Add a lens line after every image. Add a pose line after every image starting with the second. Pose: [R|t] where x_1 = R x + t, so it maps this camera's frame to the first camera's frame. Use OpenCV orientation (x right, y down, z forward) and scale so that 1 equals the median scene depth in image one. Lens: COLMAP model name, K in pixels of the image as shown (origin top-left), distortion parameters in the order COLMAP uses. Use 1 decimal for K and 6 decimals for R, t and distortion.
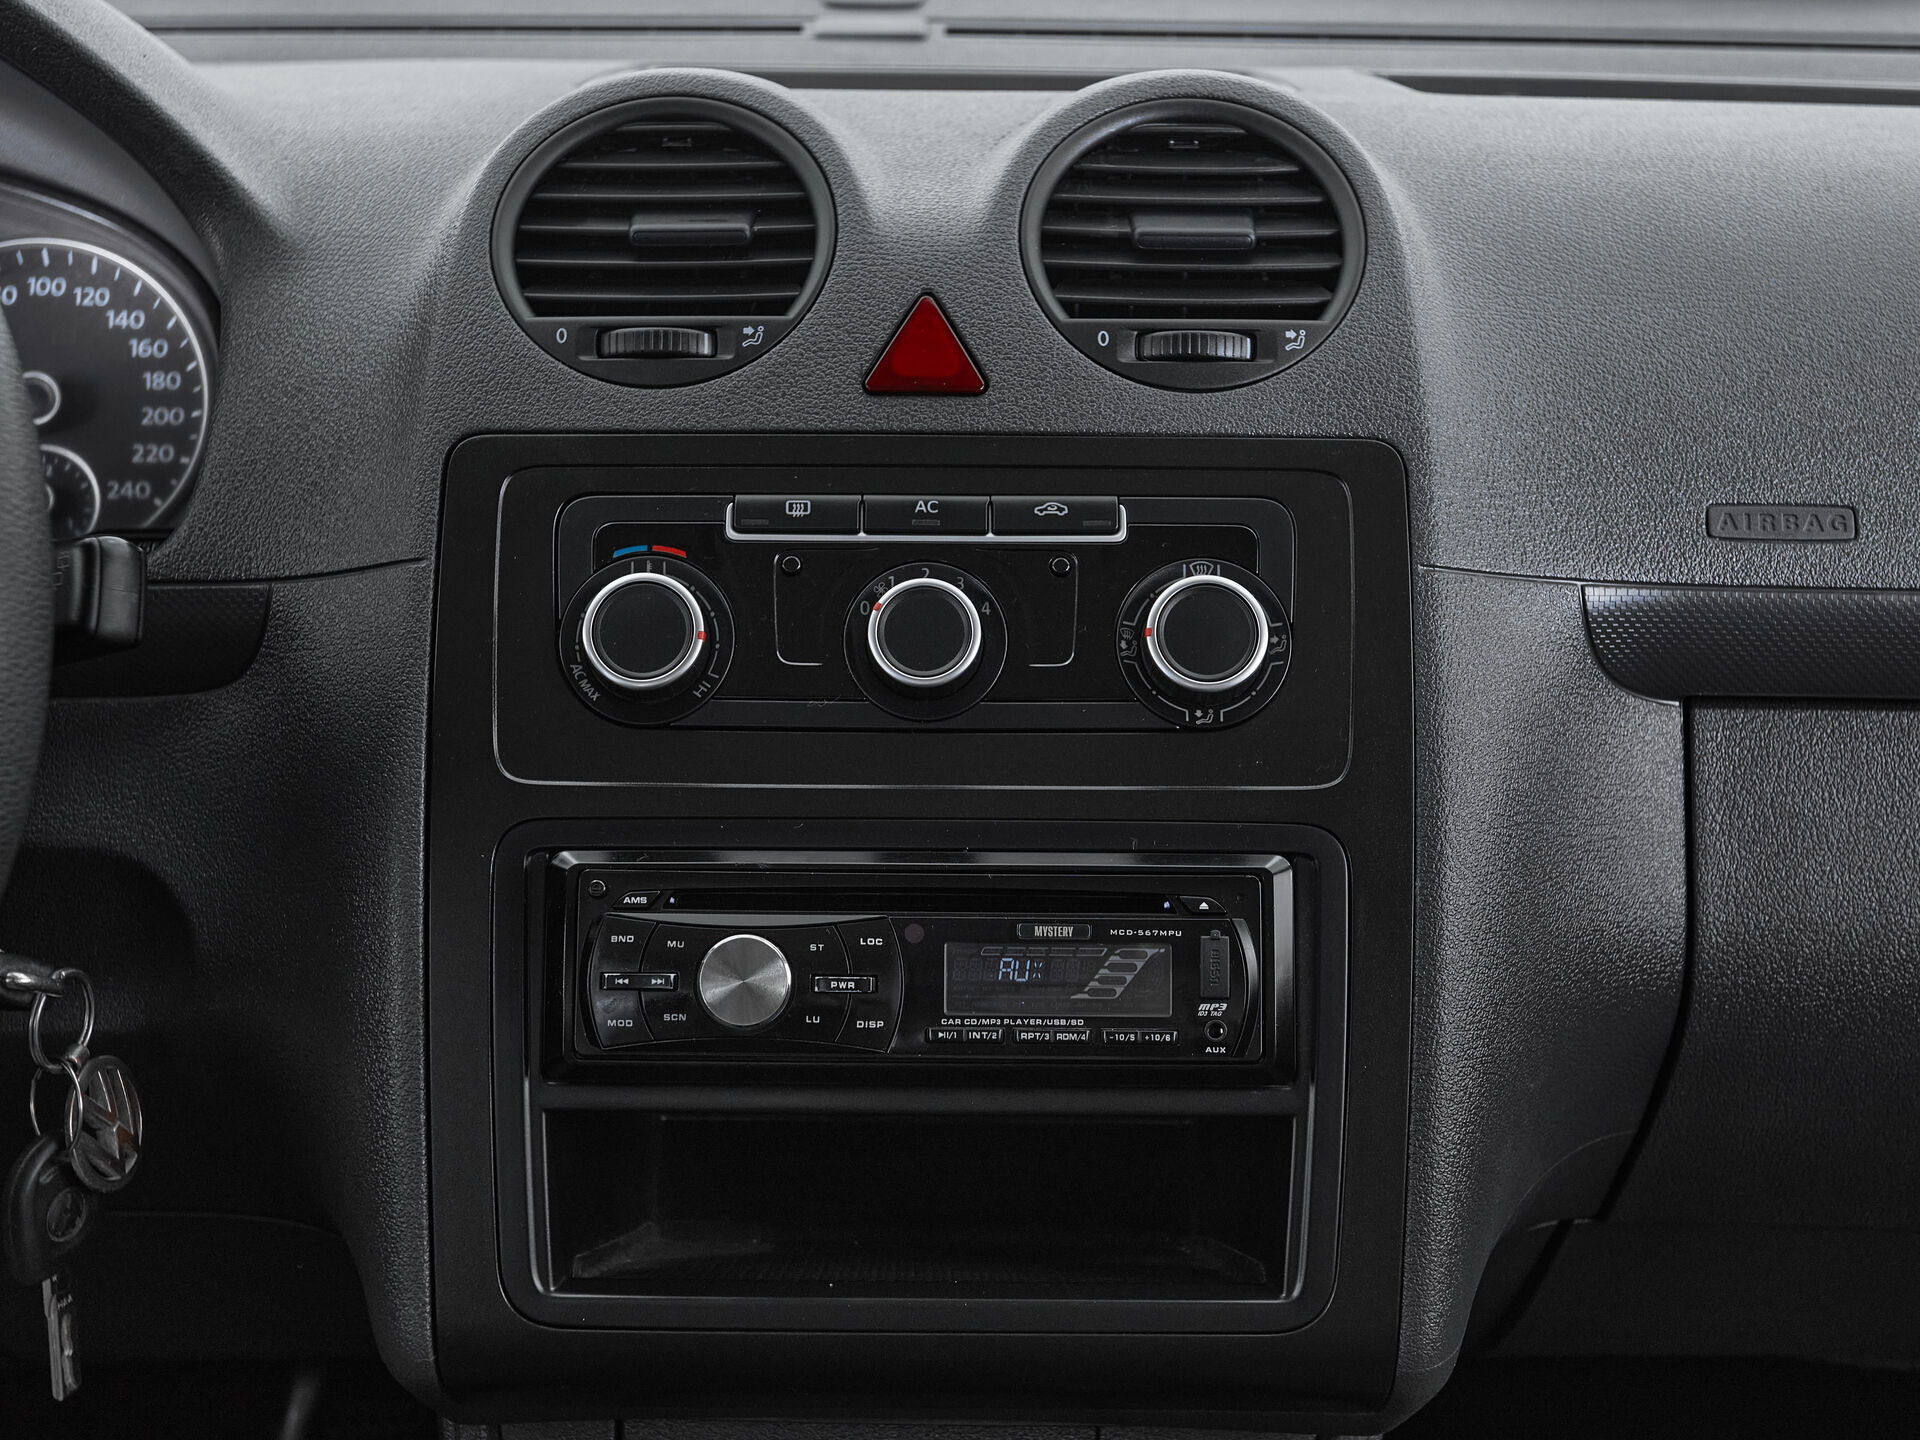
lens RADIAL K [[2551.0, 0, 944.7], [0, 2551.0, 761.9], [0, 0, 1]] dist [0.005418, 0.018446]
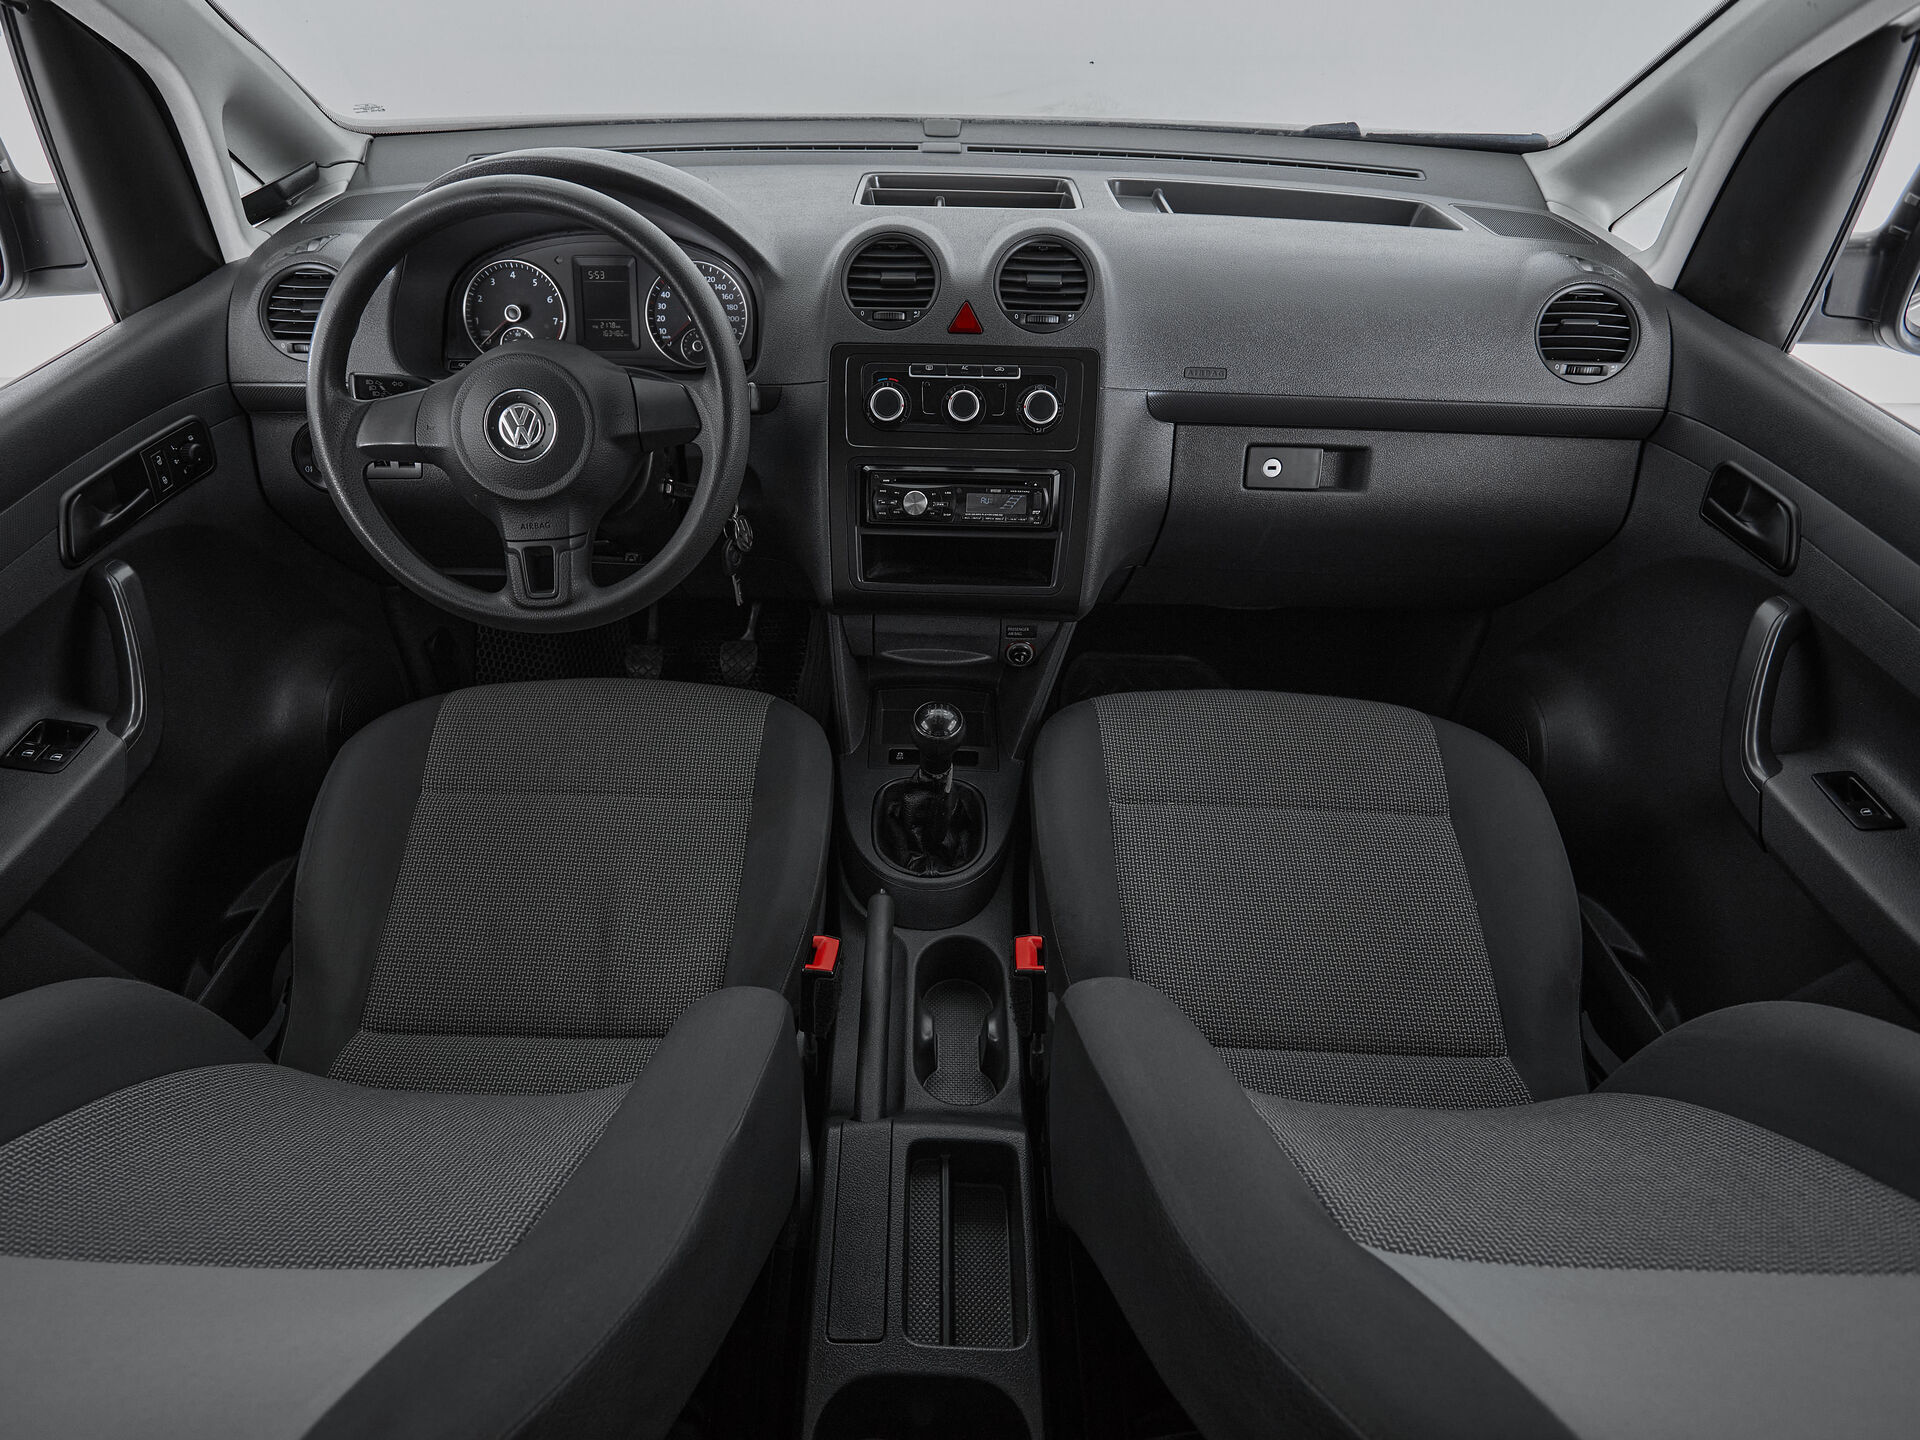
lens RADIAL K [[1092.9, 0, 895.8], [0, 1092.9, 718.9], [0, 0, 1]] dist [0.005510, 0.000182]
pose [[0.999368, 0.023461, -0.026702, -0.051011], [-0.013321, 0.943685, 0.330576, -0.139442], [0.032954, -0.330011, 0.943402, -0.613577]]
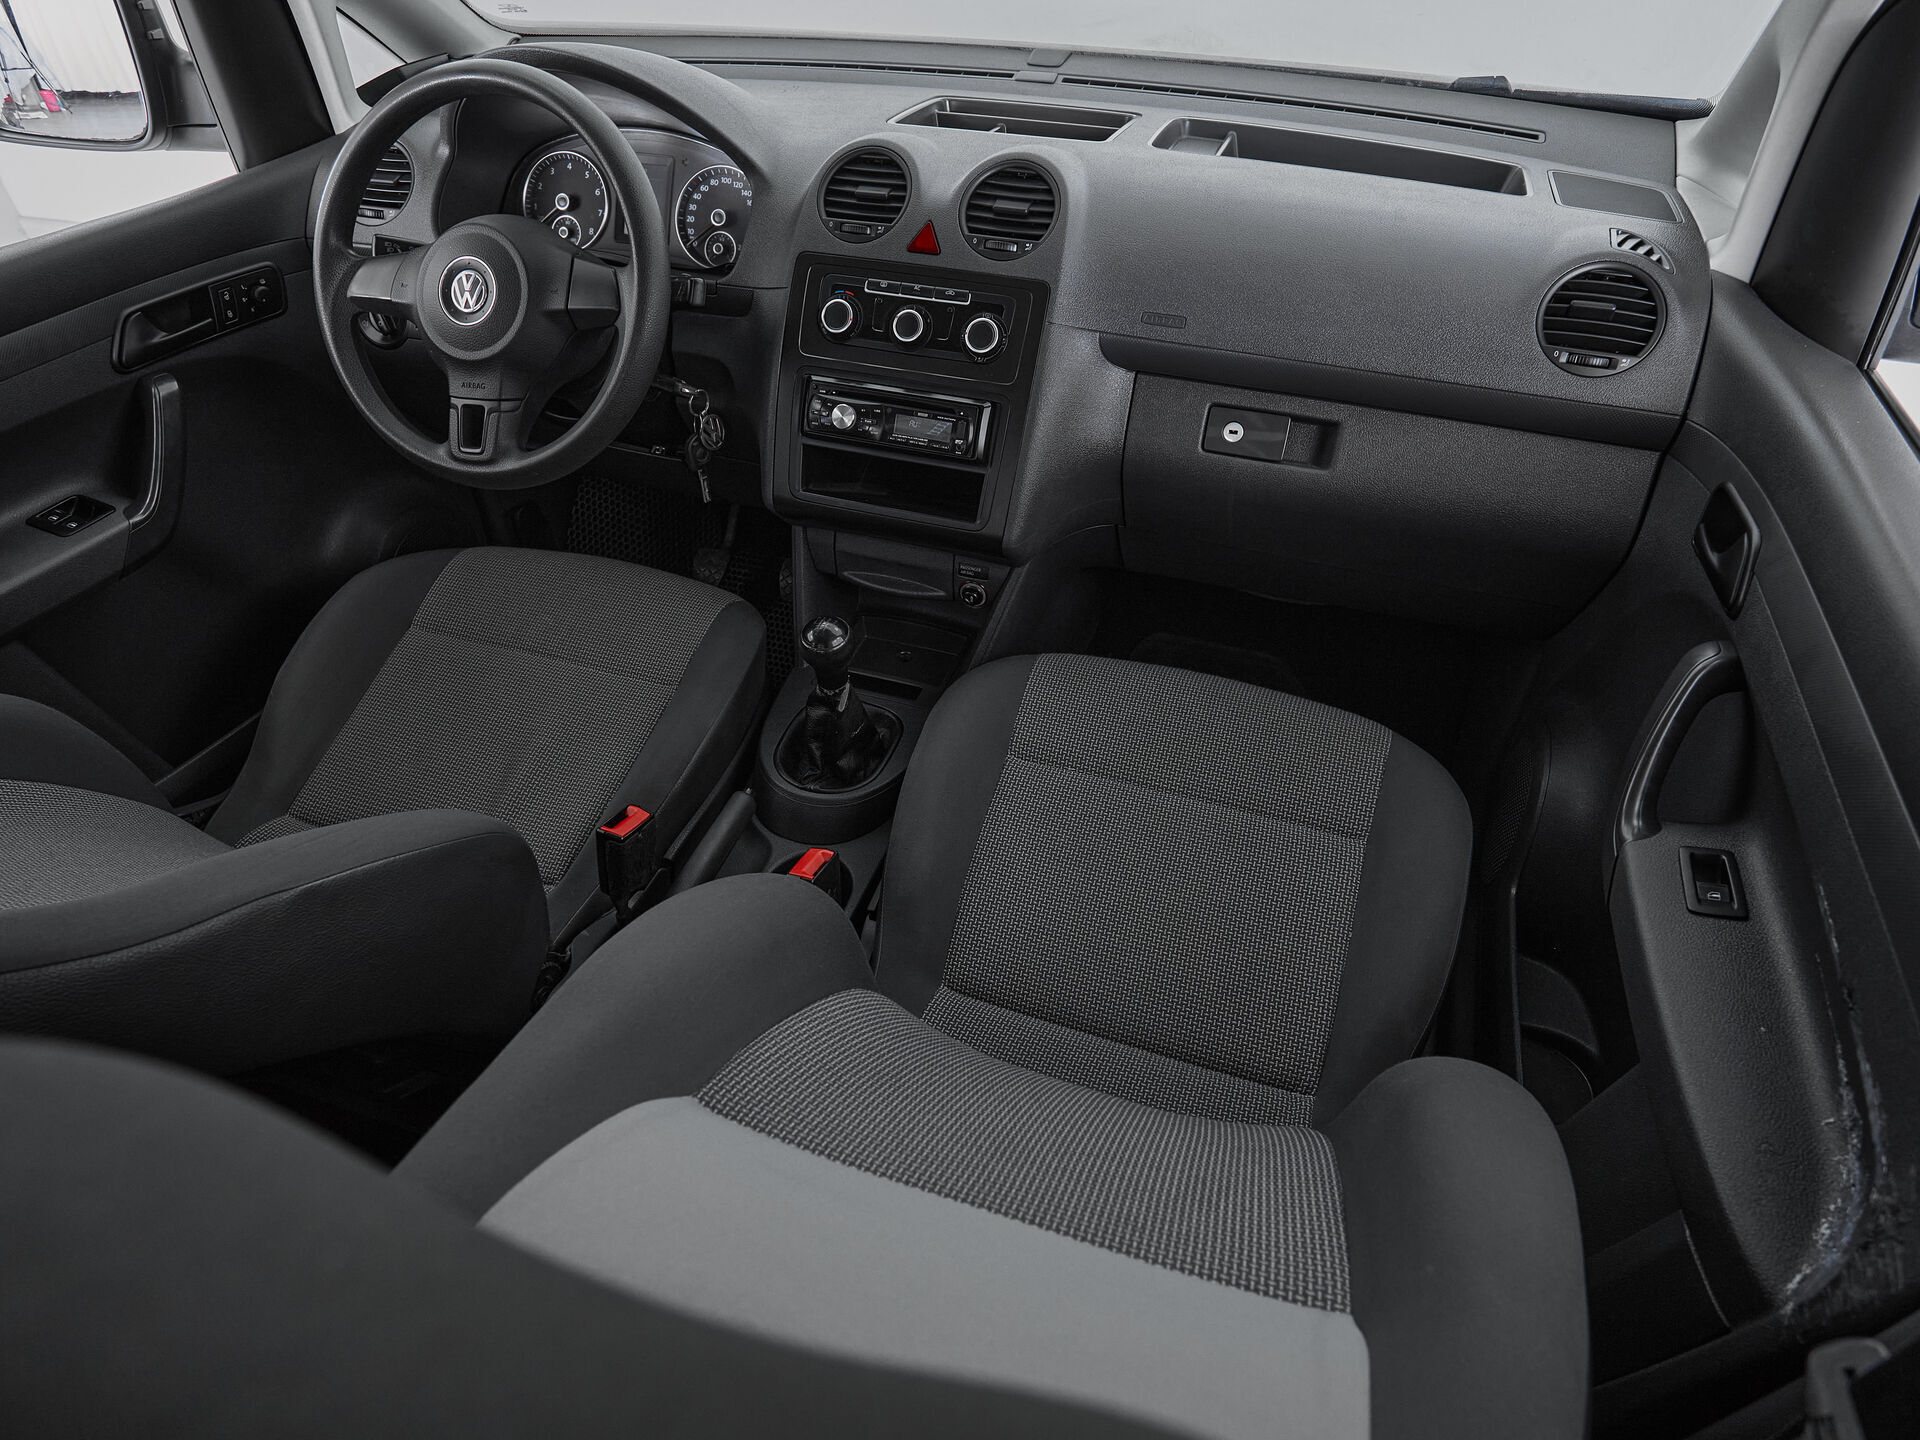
lens RADIAL K [[1149.4, 0, 960.0], [0, 1149.4, 720.0], [0, 0, 1]] dist [0.007034, -0.001315]
pose [[0.945352, 0.206622, -0.252224, 0.570976], [-0.109255, 0.929592, 0.352027, -0.109753], [0.307201, -0.305232, 0.901366, -0.604574]]
